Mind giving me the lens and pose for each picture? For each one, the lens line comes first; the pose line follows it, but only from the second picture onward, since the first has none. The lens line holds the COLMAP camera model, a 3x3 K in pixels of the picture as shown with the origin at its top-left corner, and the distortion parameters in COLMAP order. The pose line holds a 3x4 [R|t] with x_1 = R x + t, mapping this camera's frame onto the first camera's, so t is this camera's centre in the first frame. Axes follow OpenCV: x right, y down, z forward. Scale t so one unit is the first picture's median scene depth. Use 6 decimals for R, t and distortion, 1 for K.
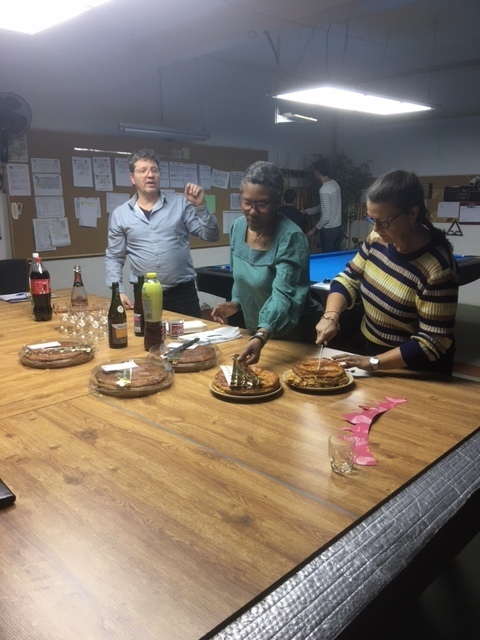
lens RADIAL K [[535.8, 0, 241.7], [0, 535.8, 316.3], [0, 0, 1]] dist [0.015832, -0.020812]
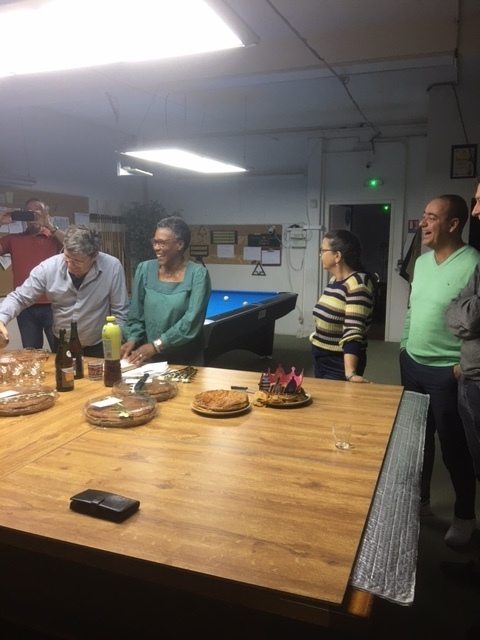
lens RADIAL K [[535.8, 0, 243.0], [0, 535.8, 319.5], [0, 0, 1]] dist [0.015832, -0.020812]
pose [[0.914002, -0.054206, 0.402073, -0.377720], [0.081335, 0.995397, -0.050698, 0.001137], [-0.397473, 0.079041, 0.914203, -0.135829]]
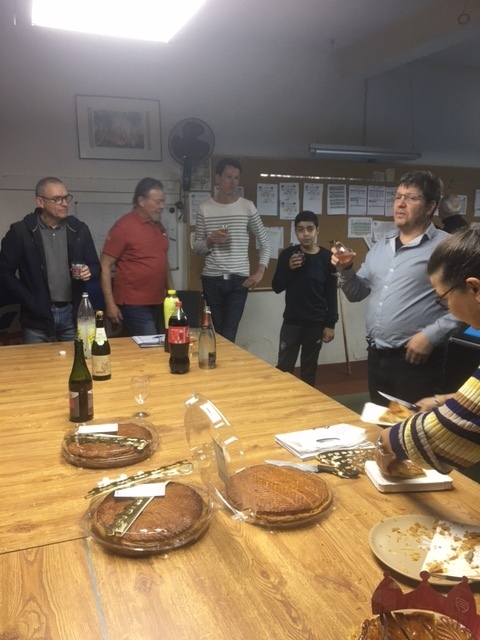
lens RADIAL K [[535.8, 0, 240.7], [0, 535.8, 320.8], [0, 0, 1]] dist [0.015832, -0.020812]
pose [[0.913398, 0.074647, -0.400166, 0.122596], [-0.088713, 0.995917, -0.016714, -0.111415], [0.397284, 0.050767, 0.916290, 0.395758]]
